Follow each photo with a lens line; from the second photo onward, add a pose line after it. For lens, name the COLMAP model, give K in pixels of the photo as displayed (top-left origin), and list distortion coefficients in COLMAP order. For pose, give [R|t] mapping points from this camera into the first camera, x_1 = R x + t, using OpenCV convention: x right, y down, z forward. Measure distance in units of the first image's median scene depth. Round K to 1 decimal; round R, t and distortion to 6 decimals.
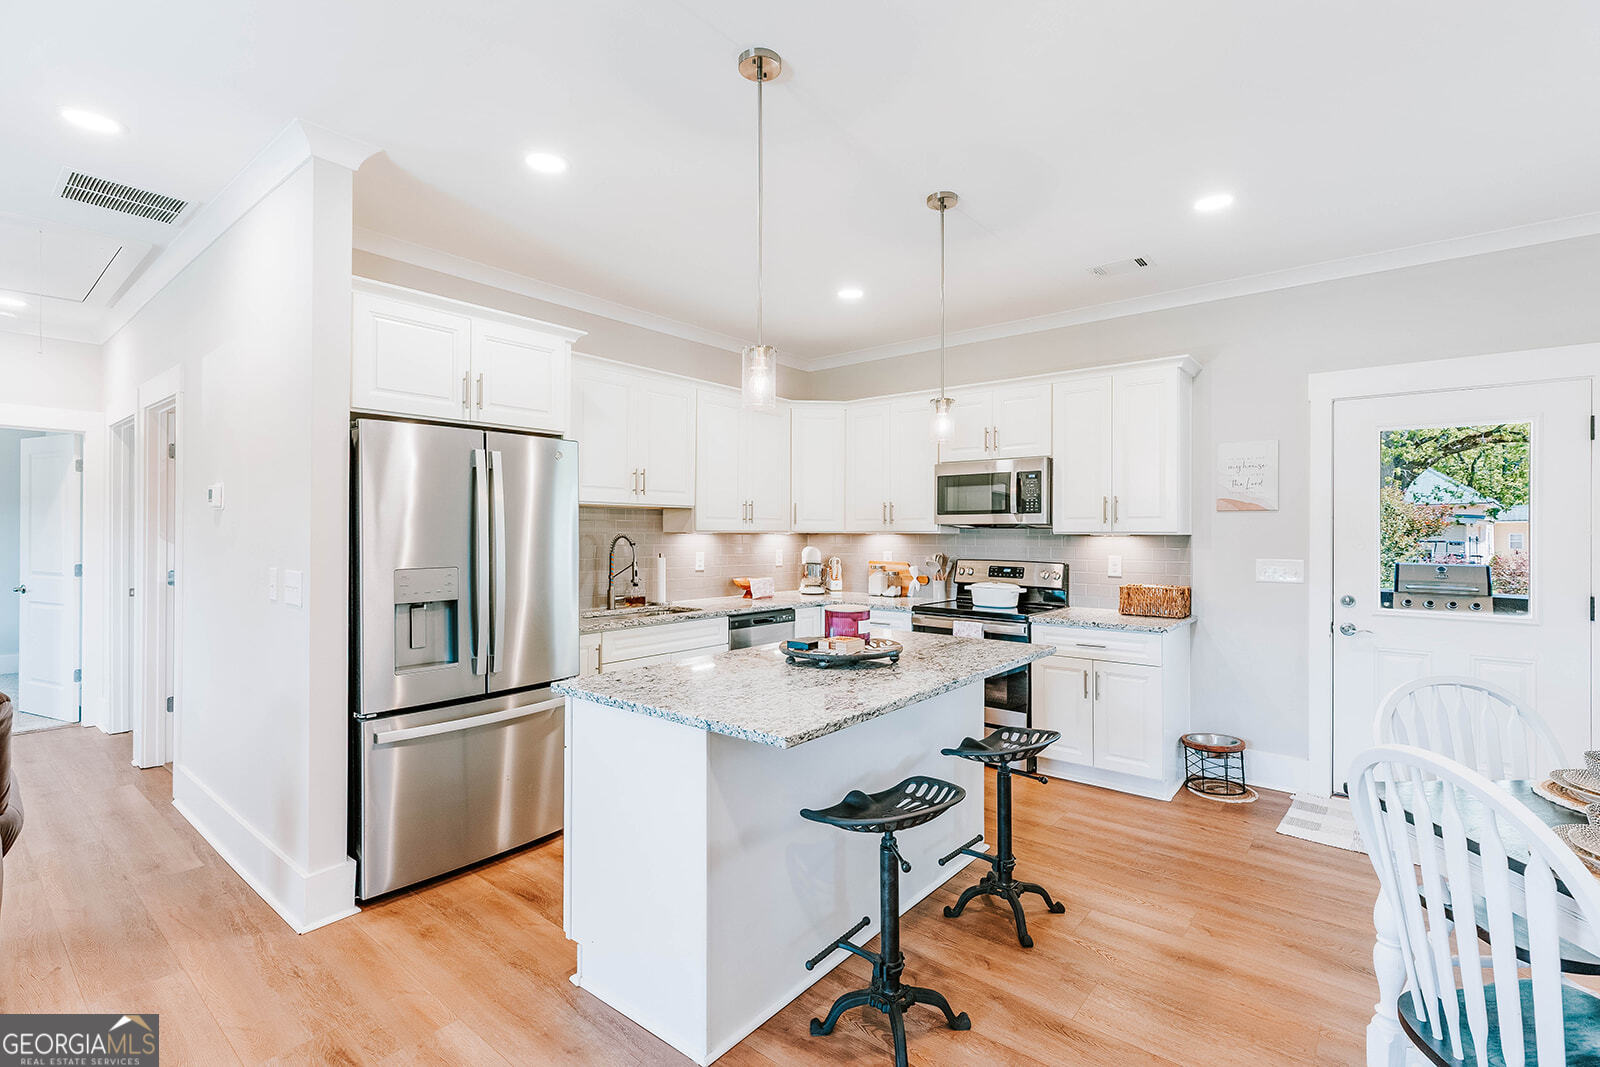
lens RADIAL K [[738.8, 0, 800.0], [0, 738.8, 533.5], [0, 0, 1]] dist [0.013549, 0.000106]
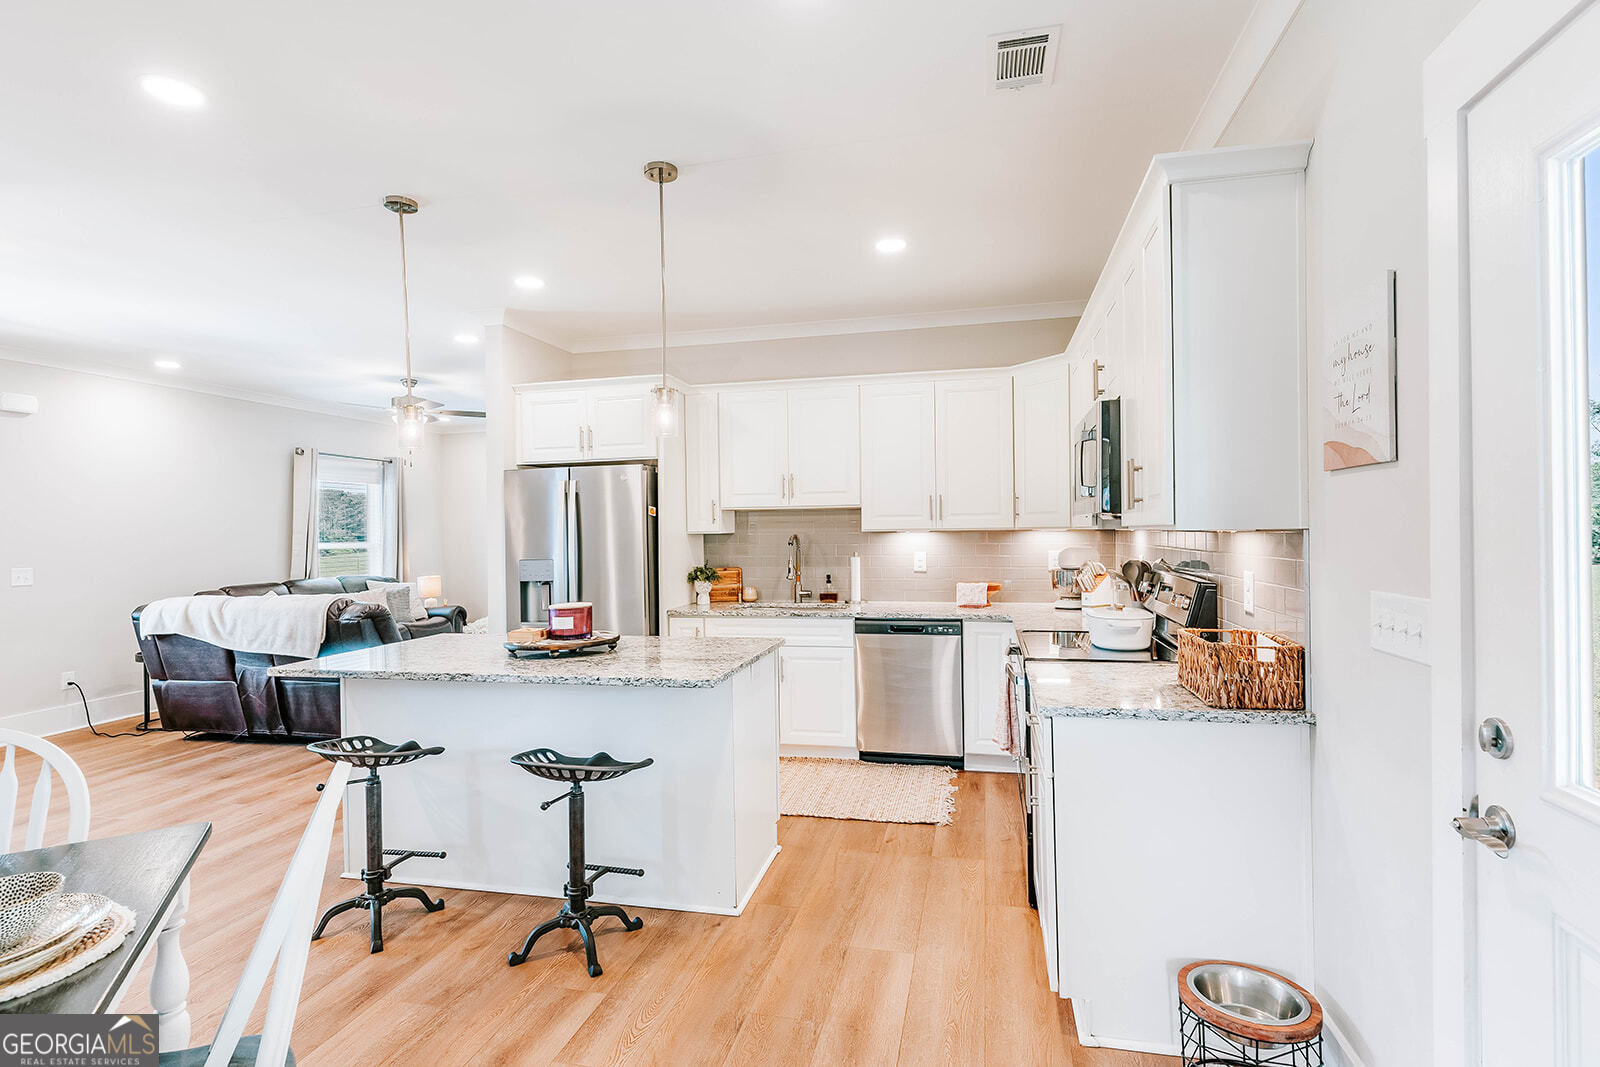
lens RADIAL K [[760.1, 0, 800.0], [0, 760.1, 533.5], [0, 0, 1]] dist [0.012545, -0.000030]
pose [[0.437182, -0.007031, -0.899346, 0.853404], [0.014271, 0.999898, -0.000880, 0.000678], [0.899260, -0.012450, 0.437237, 0.565743]]
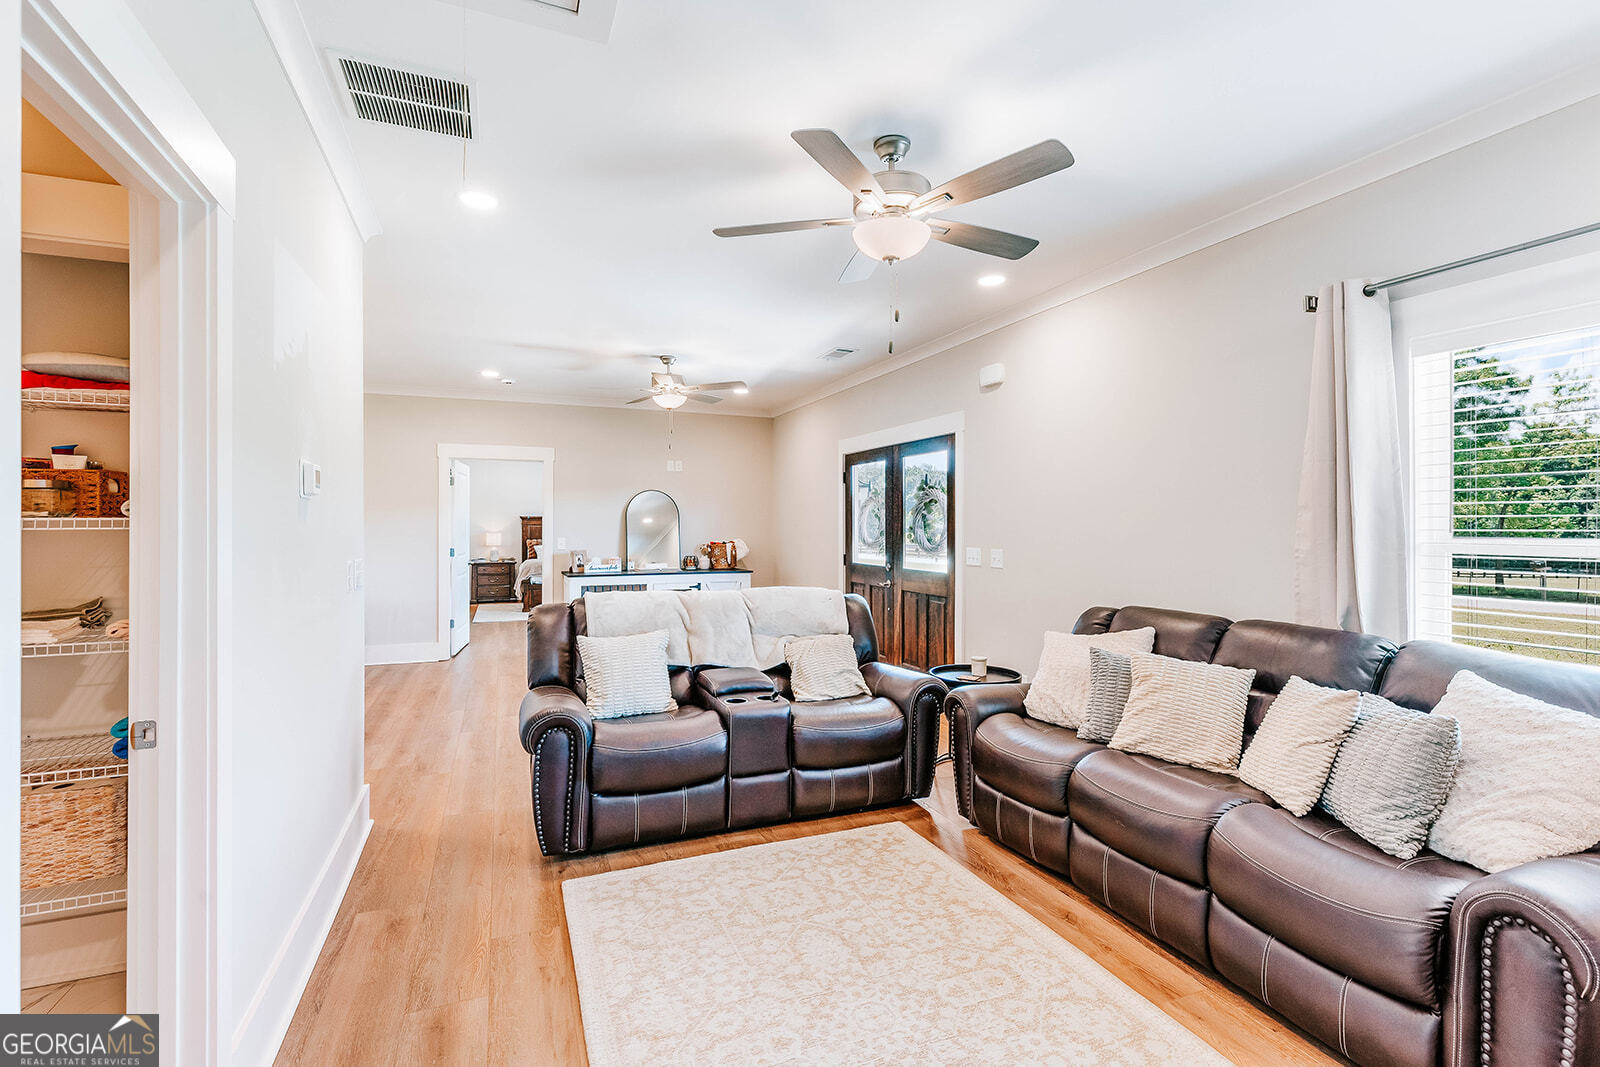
lens RADIAL K [[732.7, 0, 793.1], [0, 732.7, 516.4], [0, 0, 1]] dist [0.012730, -0.000232]
pose [[-0.880355, 0.000391, 0.474315, -1.244766], [-0.001558, 0.999992, -0.003717, -0.008540], [-0.474313, -0.004011, -0.880347, 1.145668]]
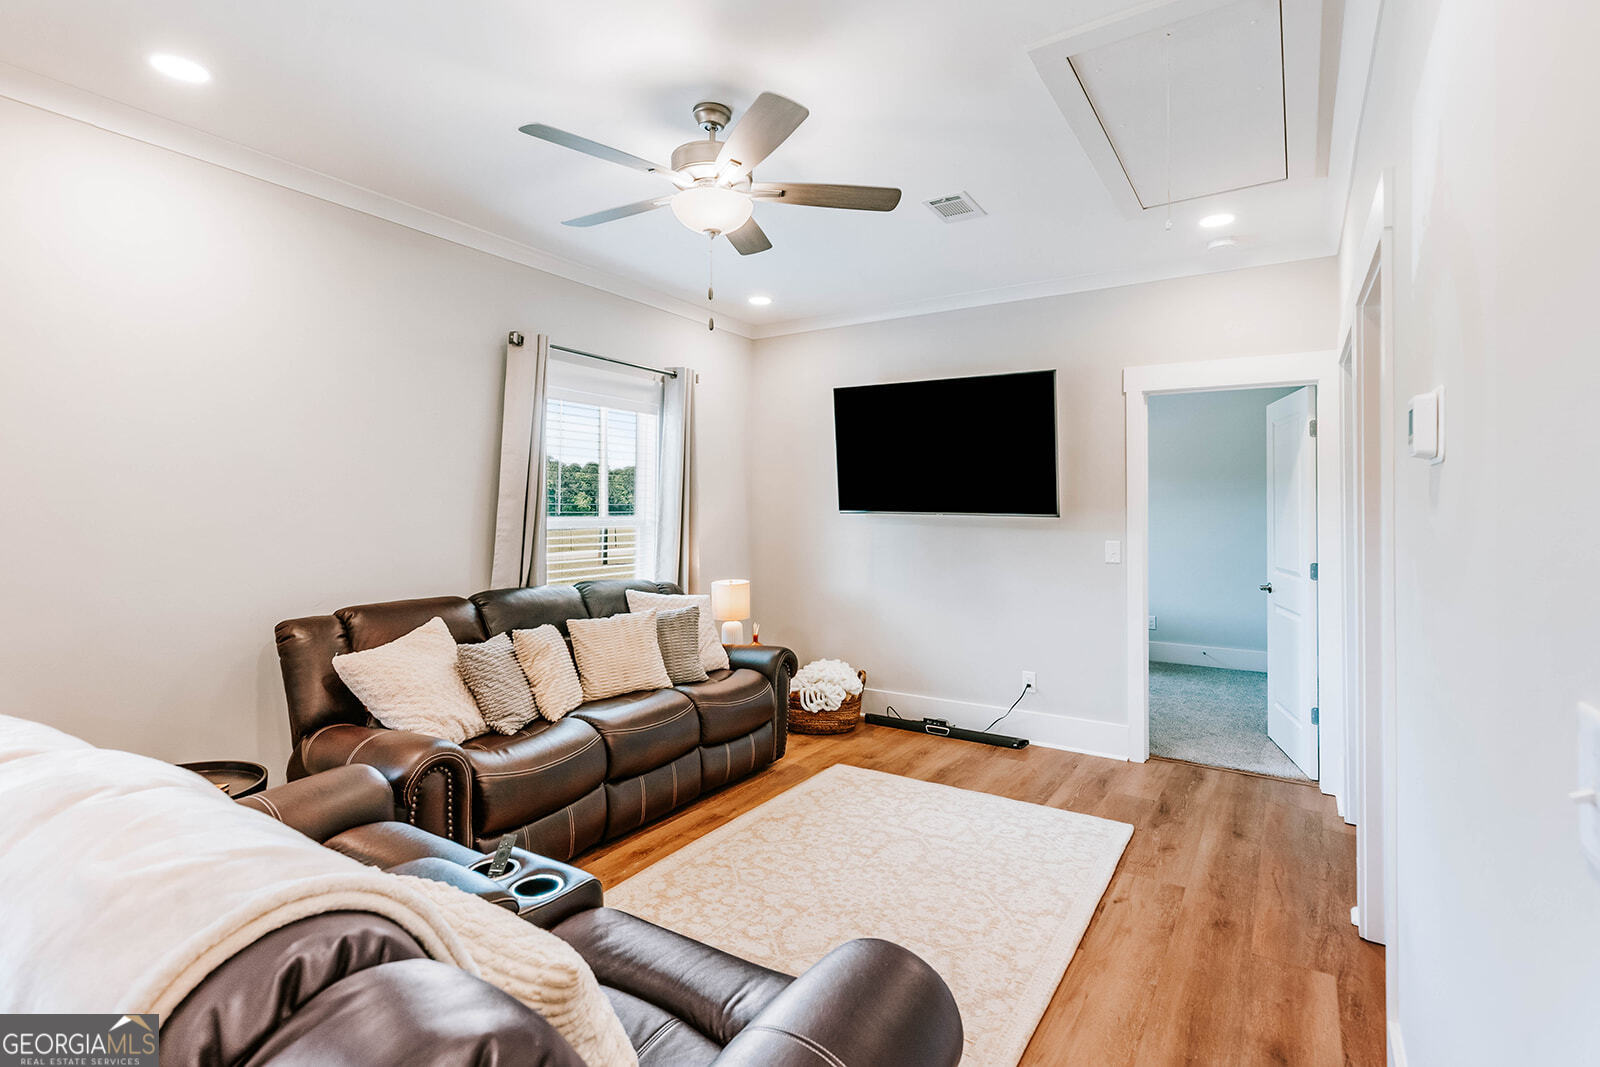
lens RADIAL K [[756.4, 0, 808.4], [0, 756.4, 486.9], [0, 0, 1]] dist [0.001448, 0.000086]
pose [[0.122737, -0.032685, -0.991901, -0.370171], [-0.009368, 0.999375, -0.034091, -0.004397], [0.992395, 0.013476, 0.122354, 0.536565]]
